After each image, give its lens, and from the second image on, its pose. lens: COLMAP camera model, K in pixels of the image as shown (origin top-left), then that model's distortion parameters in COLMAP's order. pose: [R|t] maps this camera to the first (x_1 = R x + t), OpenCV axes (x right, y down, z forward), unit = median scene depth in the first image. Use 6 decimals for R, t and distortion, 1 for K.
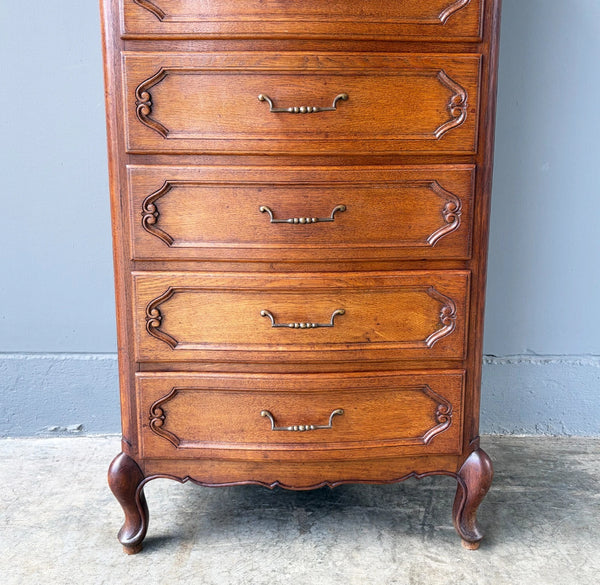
lens RADIAL K [[632.8, 0, 293.9], [0, 632.8, 256.1], [0, 0, 1]] dist [0.028919, -0.001947]
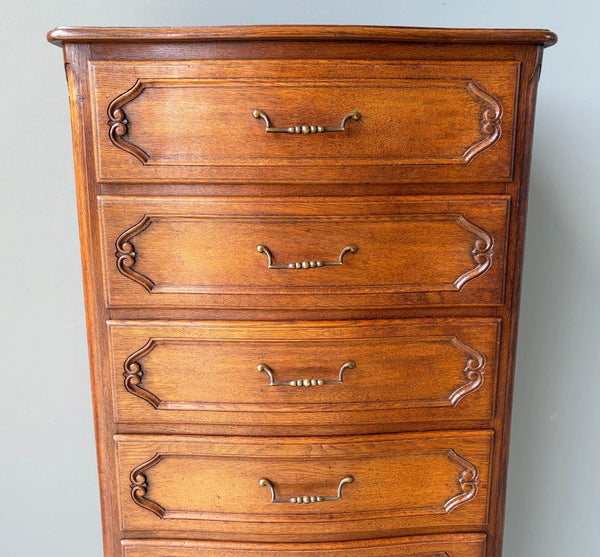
lens RADIAL K [[754.1, 0, 300.0], [0, 754.1, 278.5], [0, 0, 1]] dist [0.073769, -0.478829]
pose [[0.999977, -0.002859, 0.006116, -0.000907], [0.002512, 0.998430, 0.055959, -0.581604], [-0.006267, -0.055943, 0.998414, -0.108687]]
